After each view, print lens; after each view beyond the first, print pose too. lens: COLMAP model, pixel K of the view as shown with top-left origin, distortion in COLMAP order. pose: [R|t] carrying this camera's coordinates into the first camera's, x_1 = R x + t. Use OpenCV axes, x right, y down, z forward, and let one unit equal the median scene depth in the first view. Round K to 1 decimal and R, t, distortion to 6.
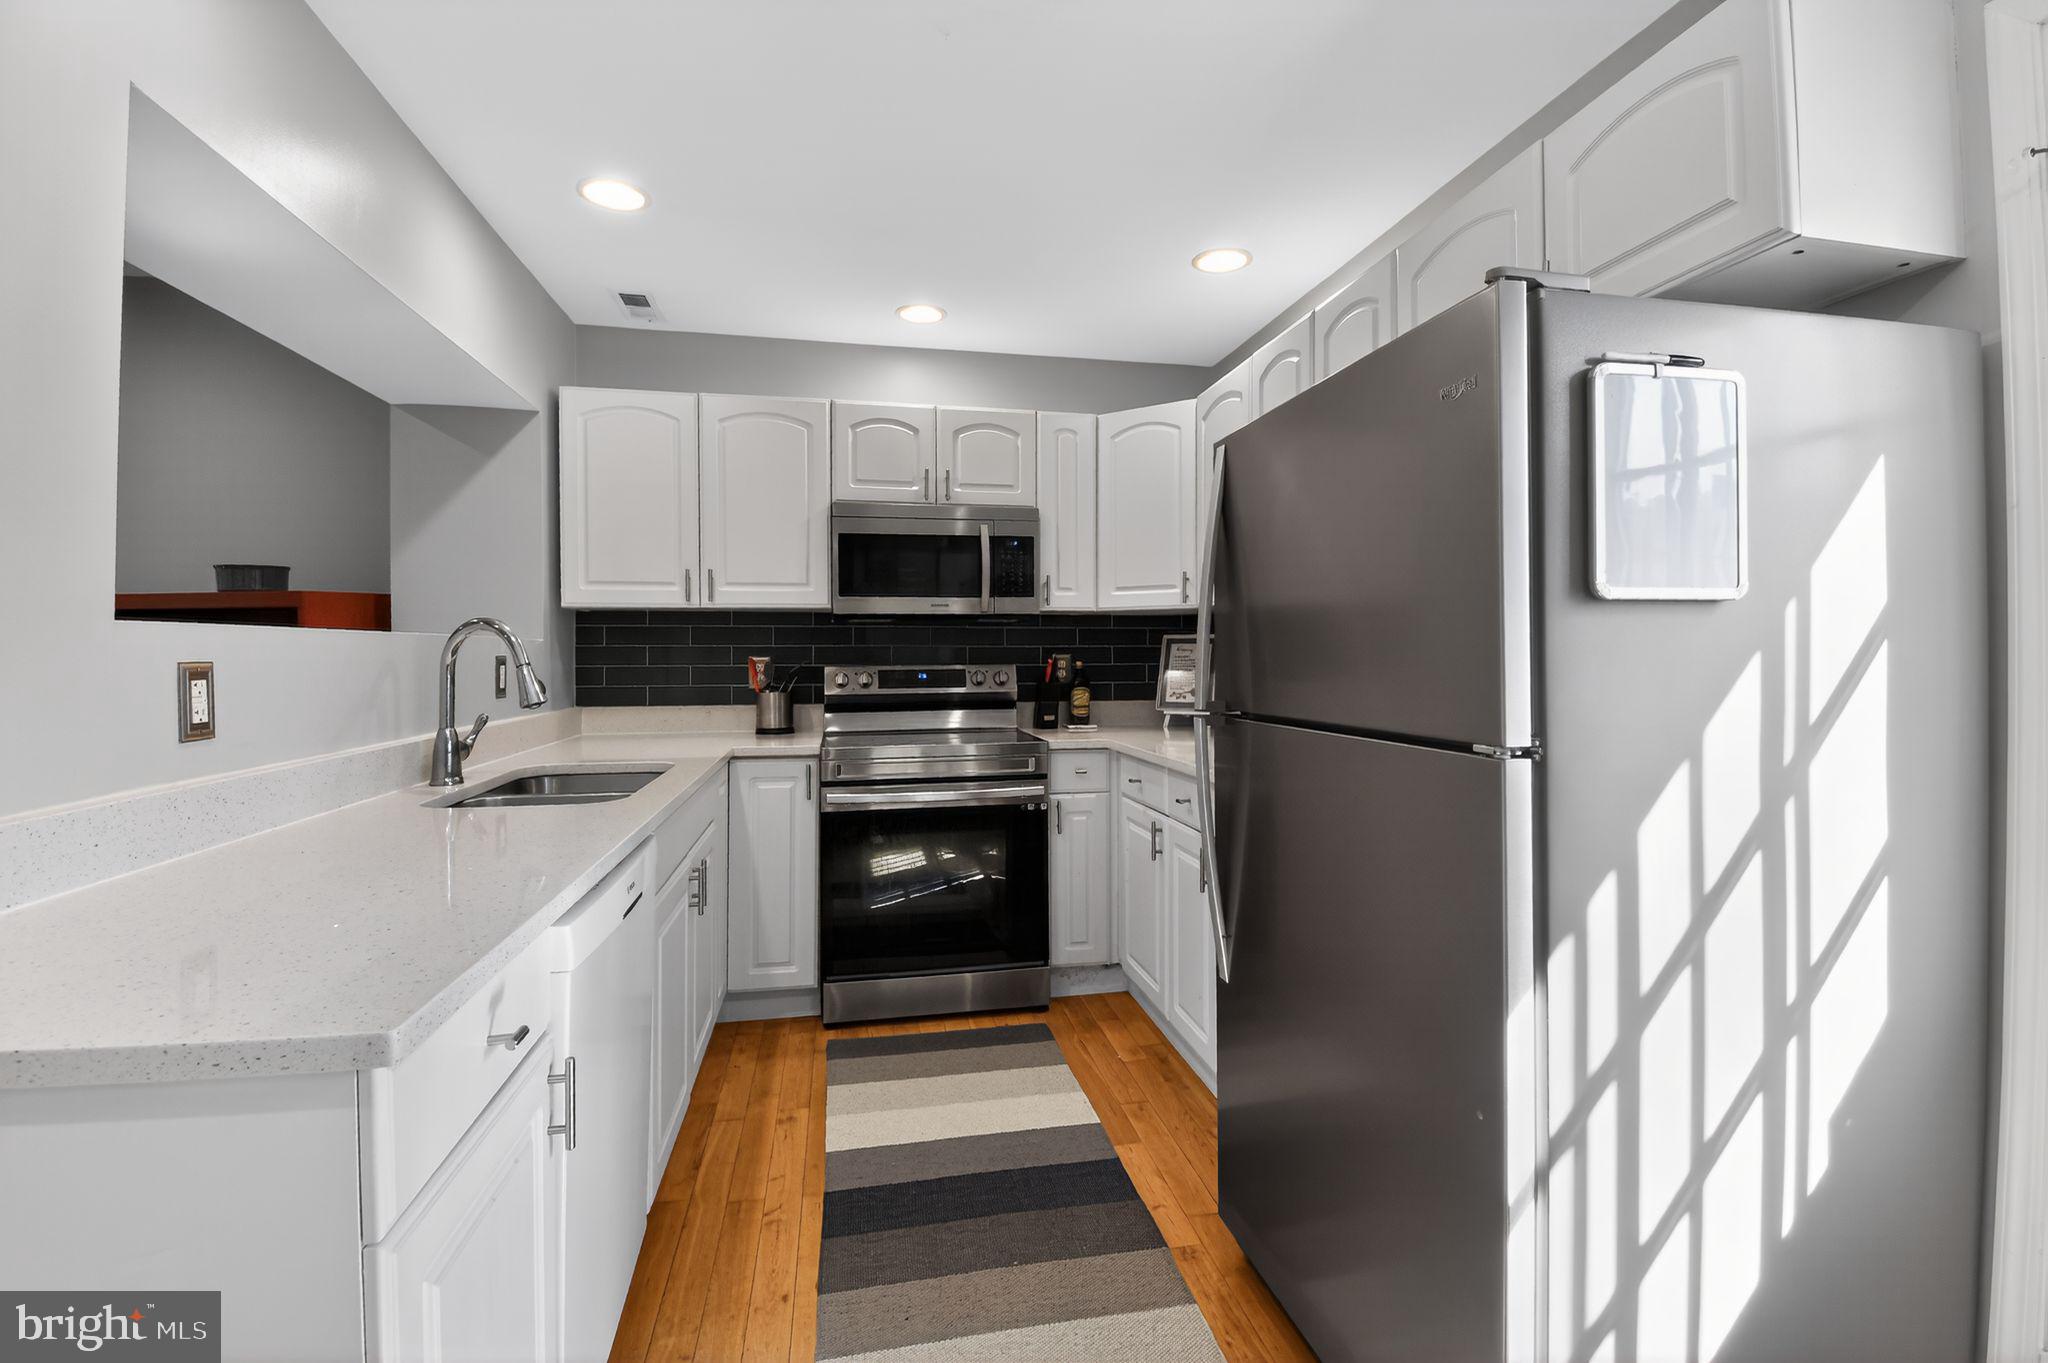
lens RADIAL K [[925.0, 0, 1046.3], [0, 925.0, 662.9], [0, 0, 1]] dist [0.002462, -0.000370]
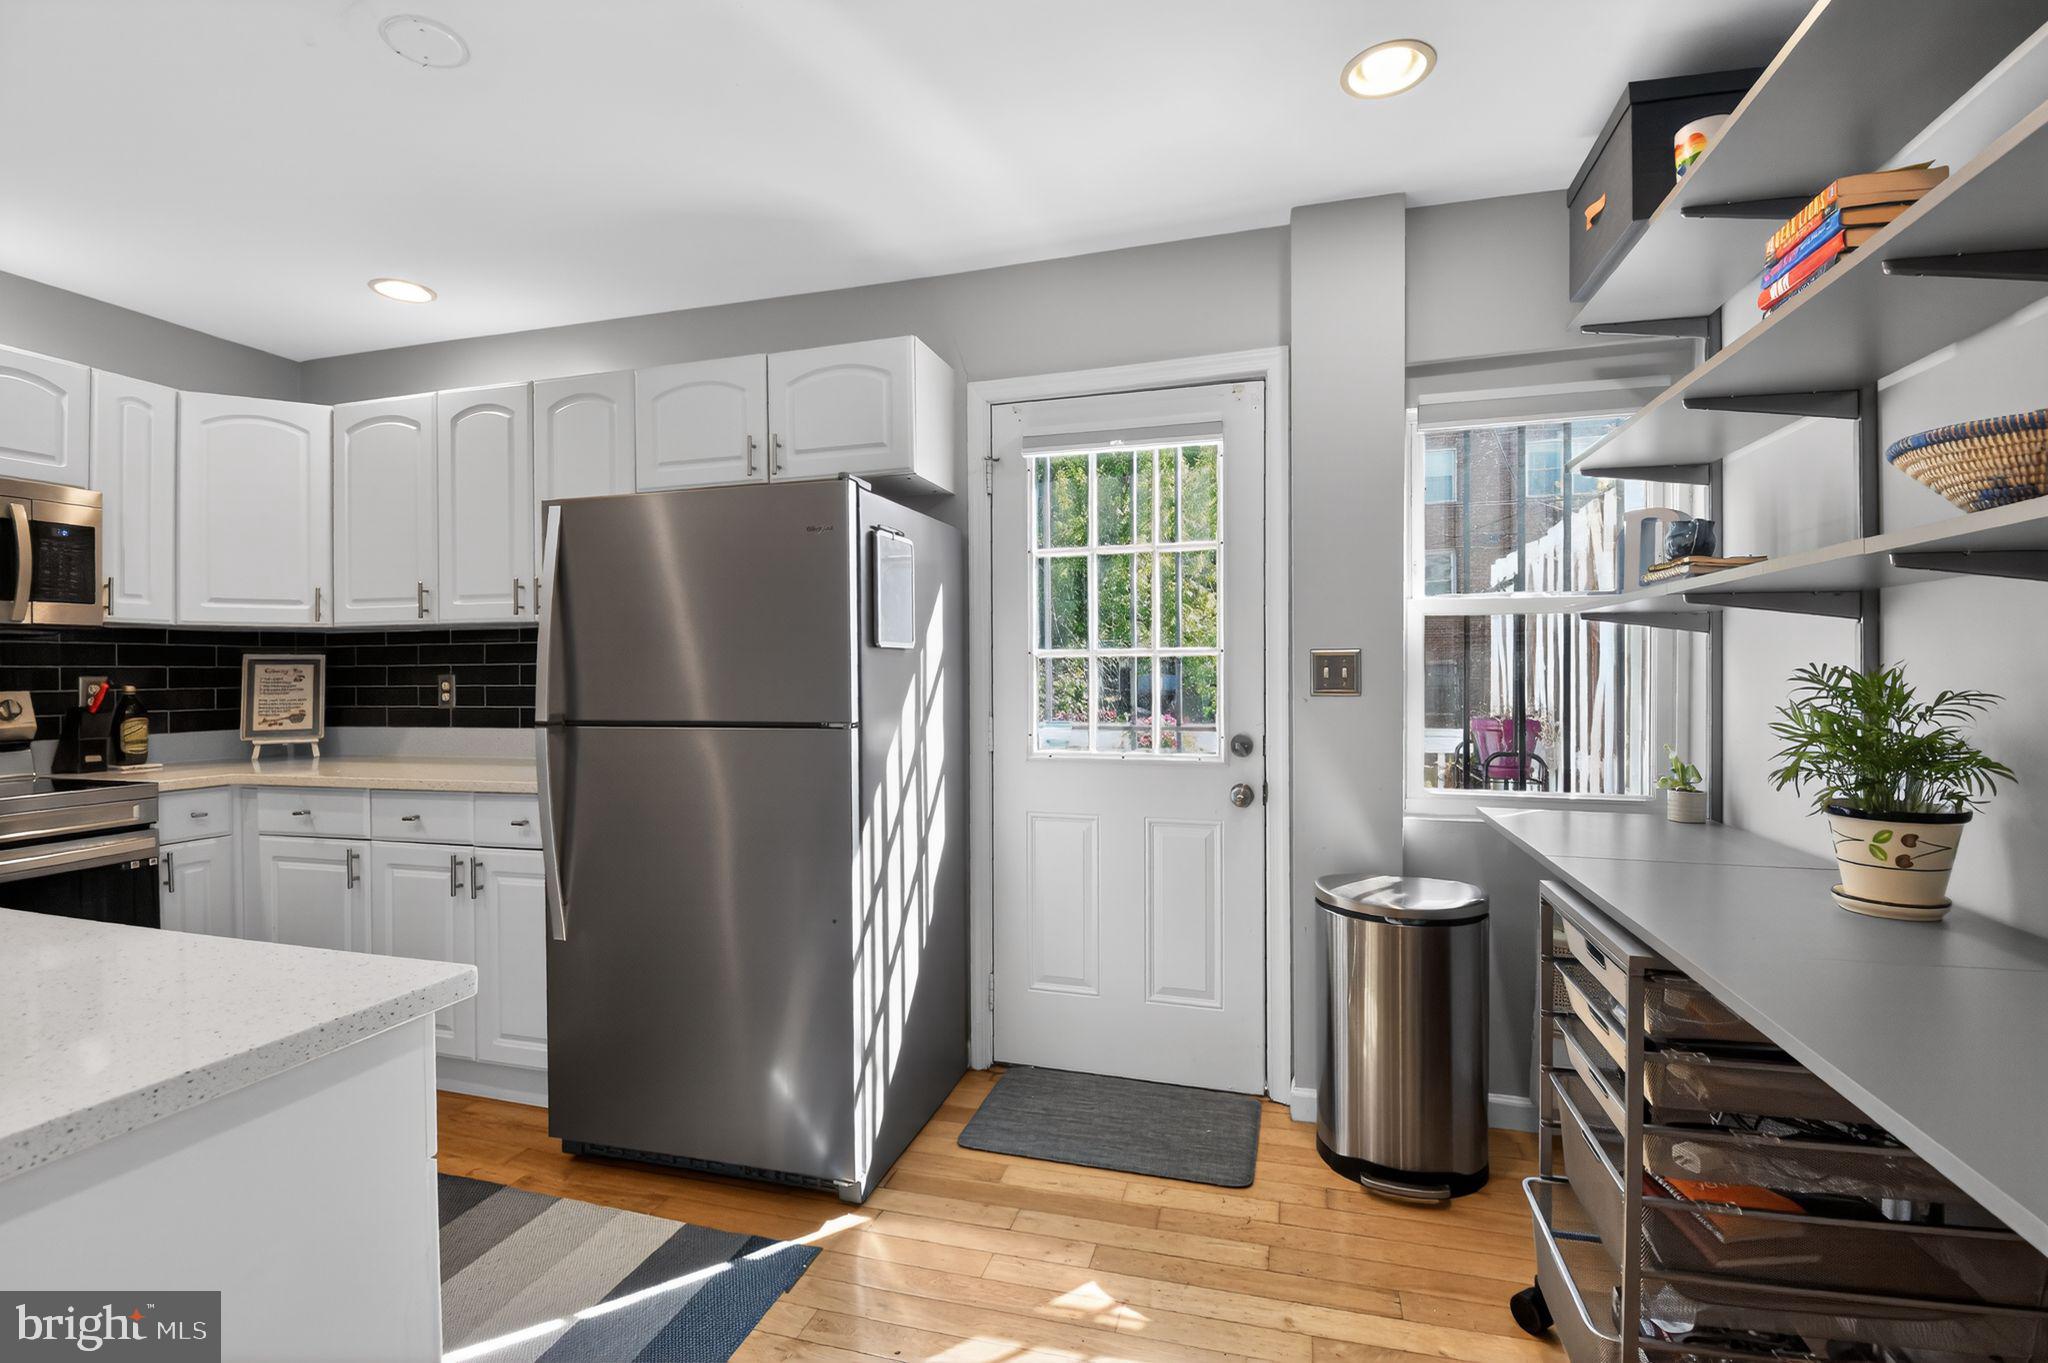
lens RADIAL K [[925.0, 0, 1046.3], [0, 925.0, 662.9], [0, 0, 1]] dist [0.002462, -0.000370]
pose [[0.432242, 0.010417, 0.901698, -0.381762], [0.011924, 0.999780, -0.017266, 0.002045], [-0.901679, 0.018214, 0.432022, -0.071178]]
